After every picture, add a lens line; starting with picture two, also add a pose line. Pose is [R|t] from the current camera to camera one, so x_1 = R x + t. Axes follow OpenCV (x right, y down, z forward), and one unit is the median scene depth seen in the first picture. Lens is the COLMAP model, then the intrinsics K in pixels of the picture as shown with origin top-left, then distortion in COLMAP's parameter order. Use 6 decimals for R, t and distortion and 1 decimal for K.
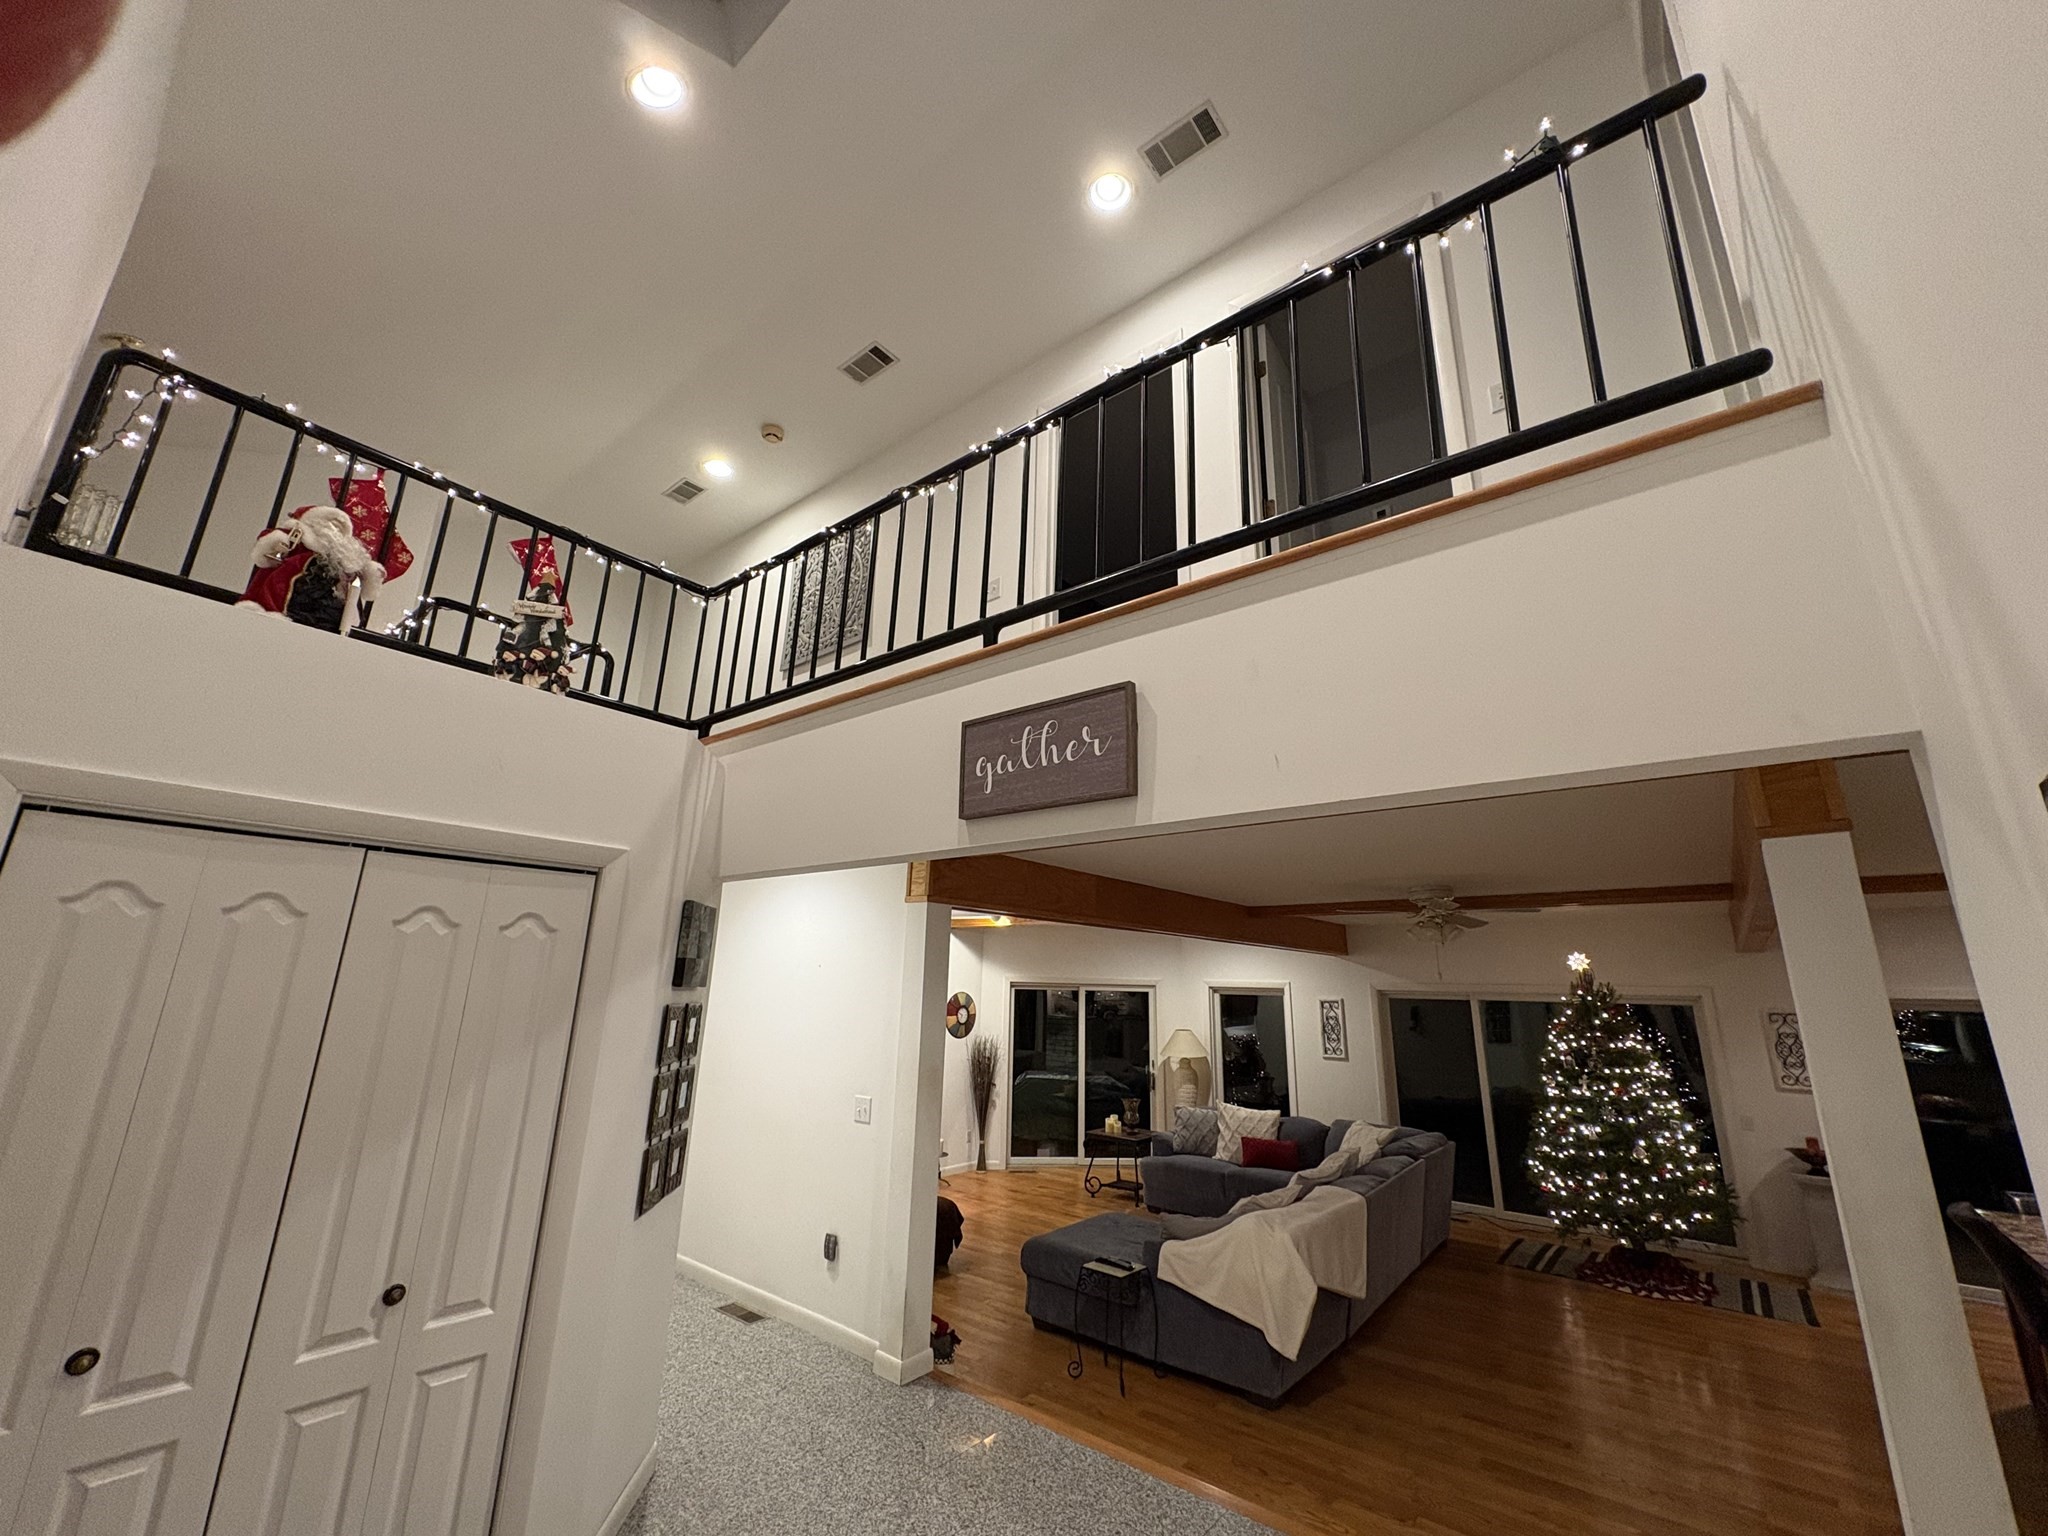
lens RADIAL K [[813.2, 0, 1022.4], [0, 813.2, 765.5], [0, 0, 1]] dist [0.002345, -0.000107]
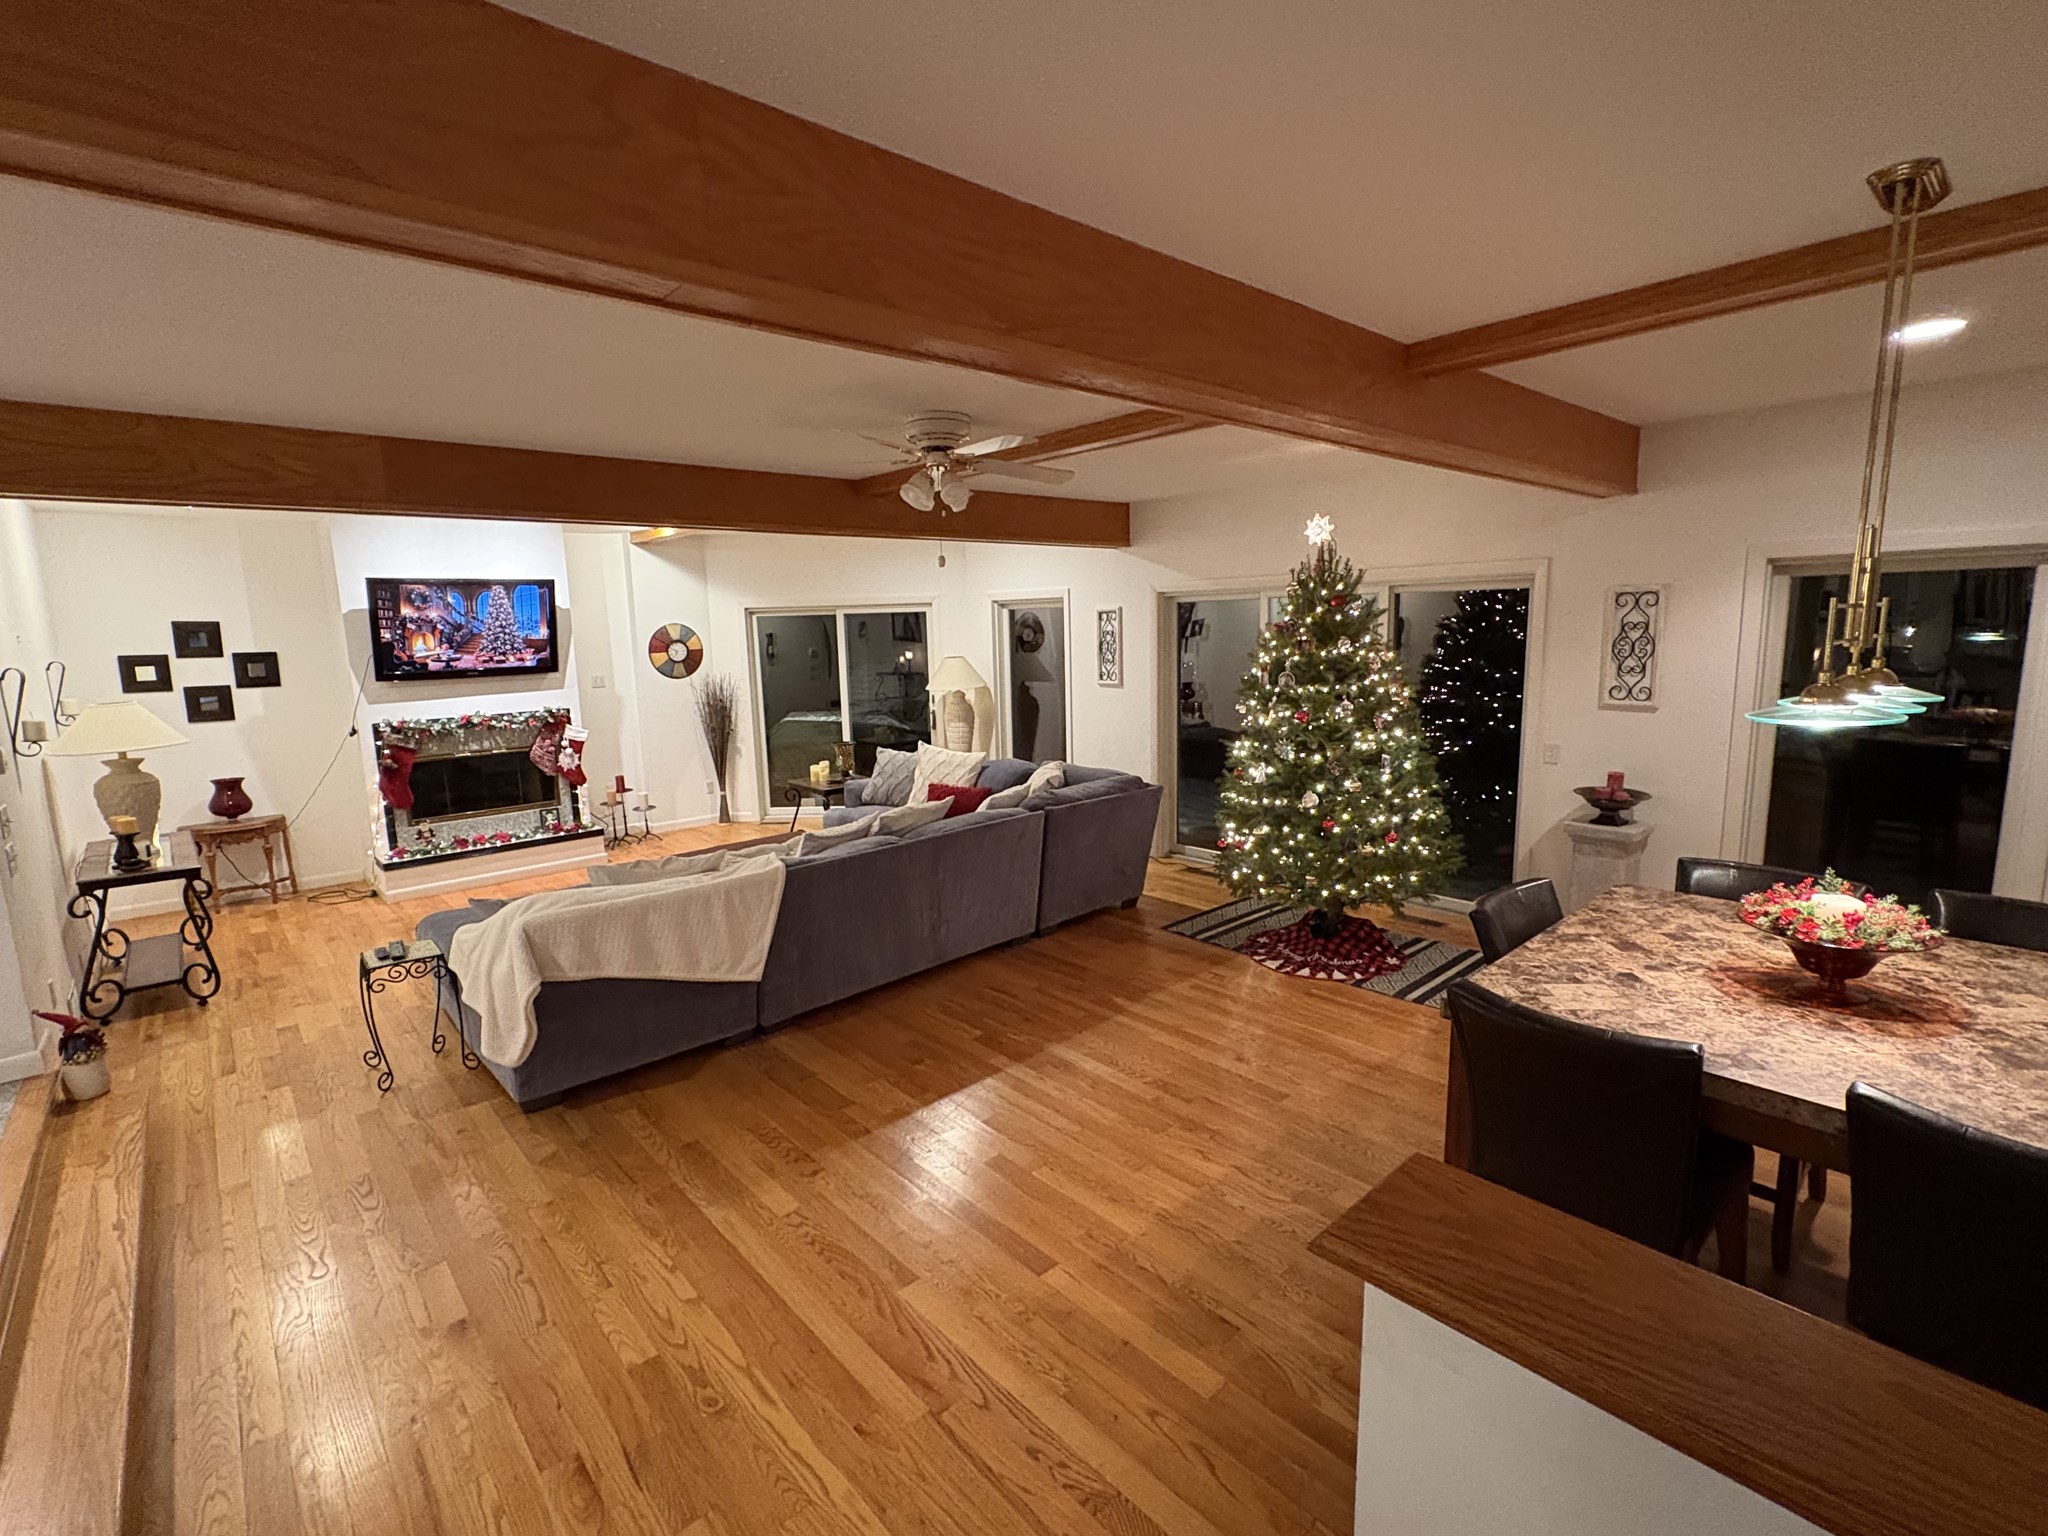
lens RADIAL K [[934.1, 0, 1019.4], [0, 934.1, 767.6], [0, 0, 1]] dist [-0.003300, -0.000010]
pose [[0.987353, -0.022581, -0.156920, 0.643389], [0.084664, 0.911944, 0.401485, 0.111571], [0.134037, -0.409693, 0.902322, 0.263984]]
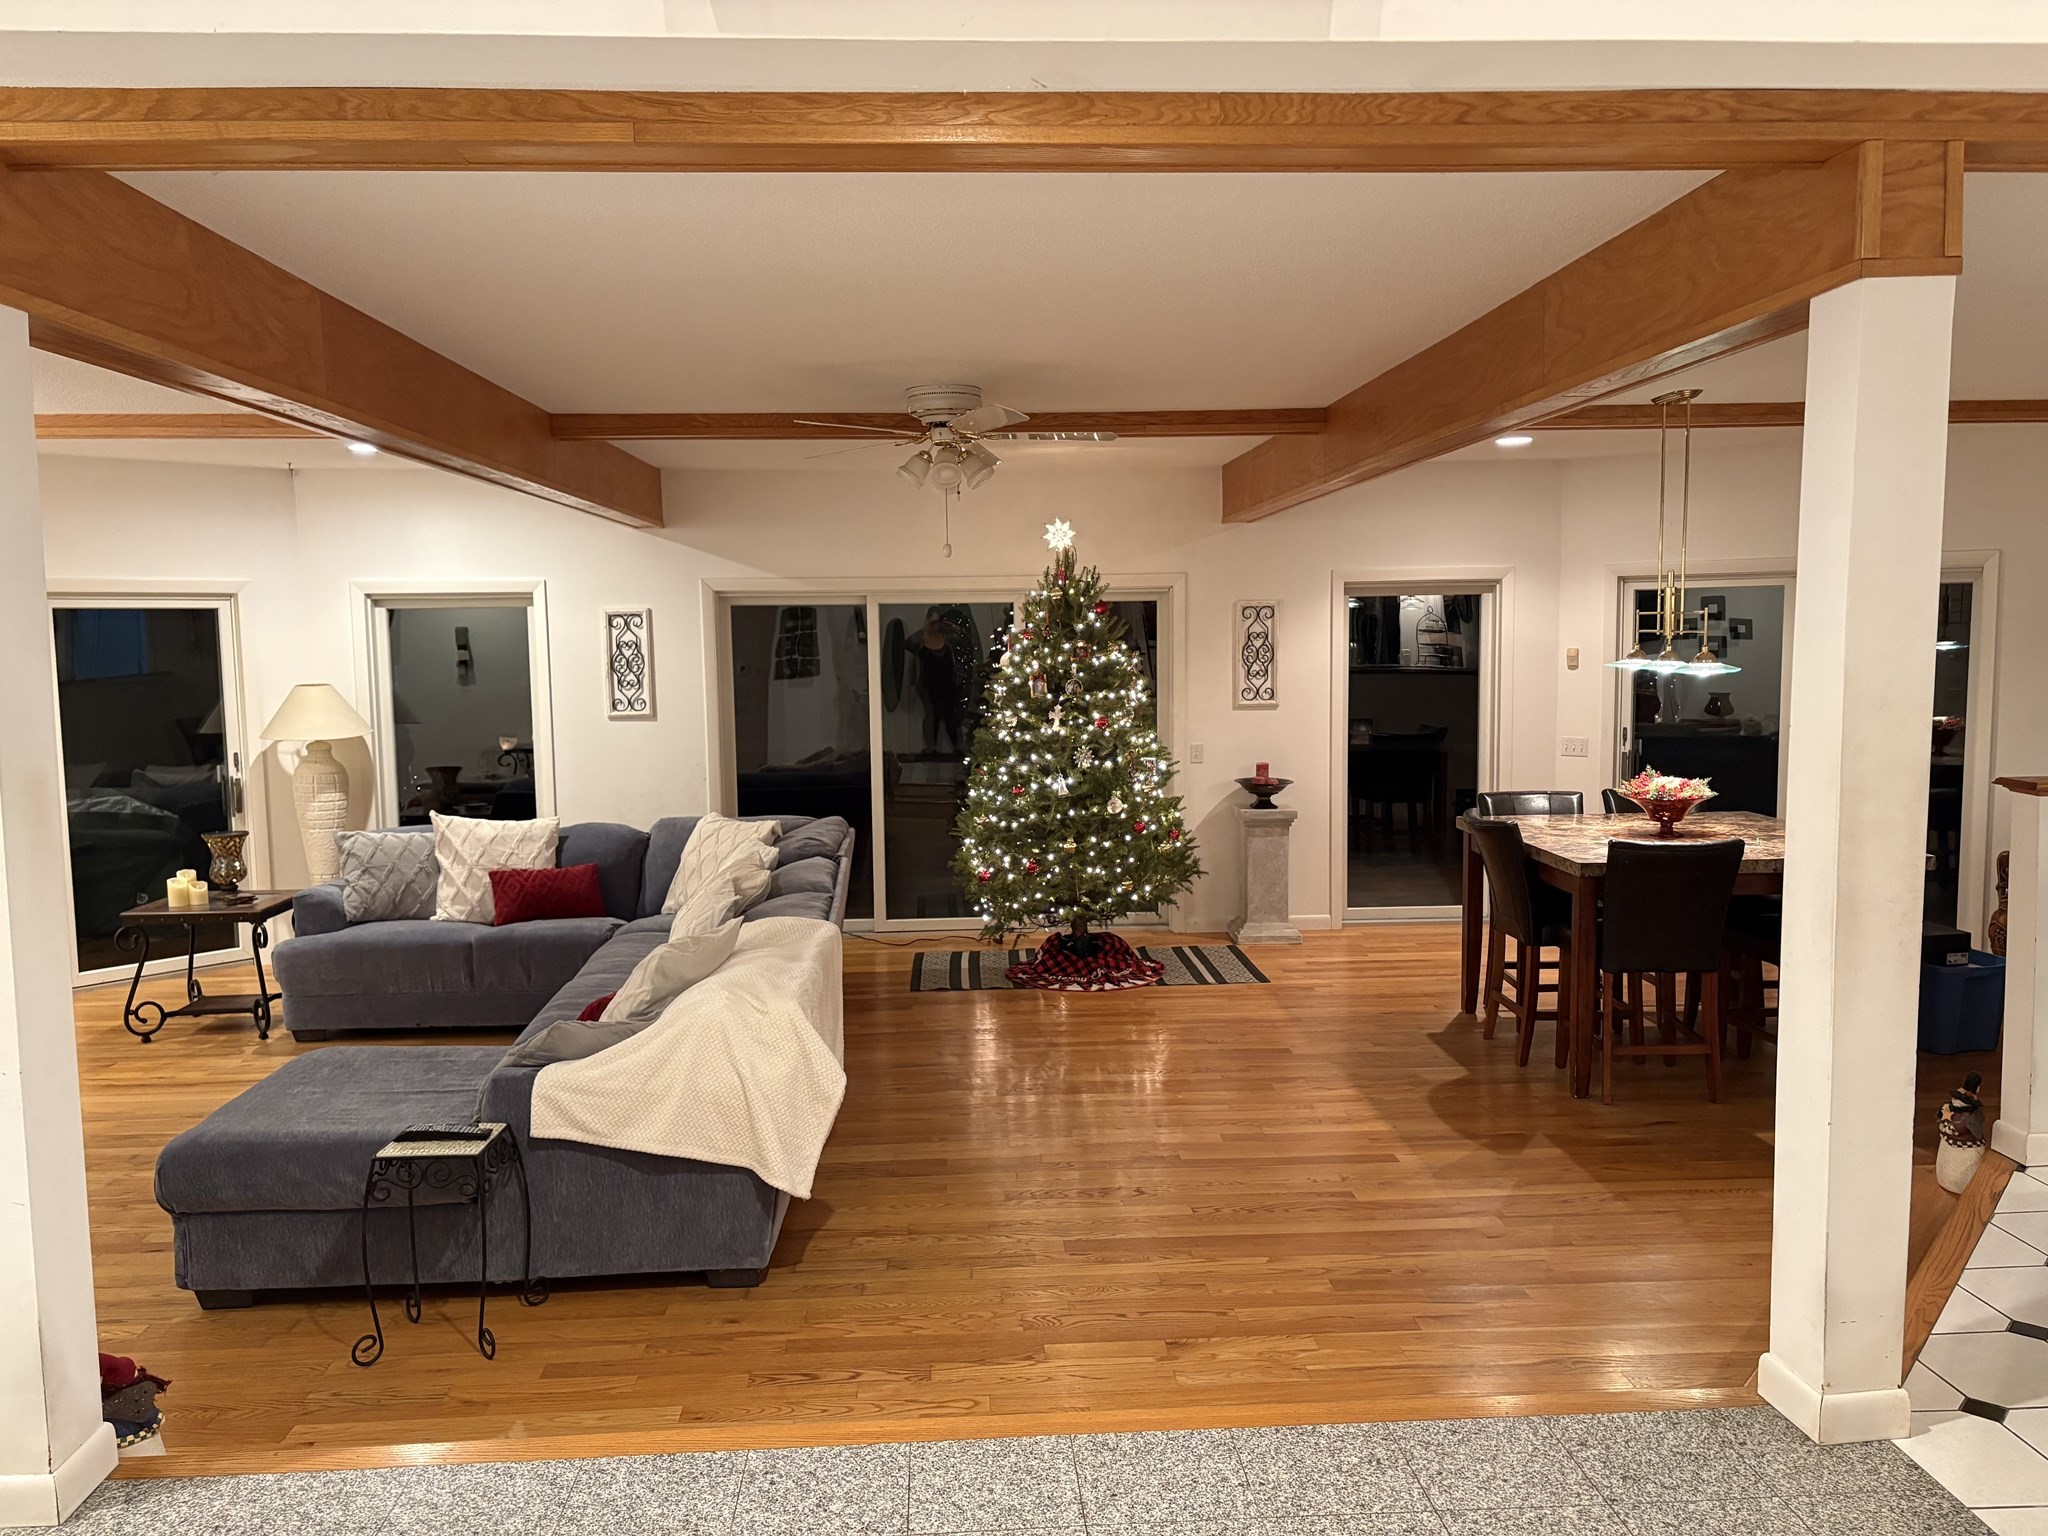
lens RADIAL K [[1546.8, 0, 1020.5], [0, 1546.8, 776.1], [0, 0, 1]] dist [0.066247, -0.066982]
pose [[0.736941, -0.097782, 0.668847, -0.173828], [-0.149725, 0.941290, 0.302581, 0.069182], [-0.659166, -0.323127, 0.679035, 0.175831]]
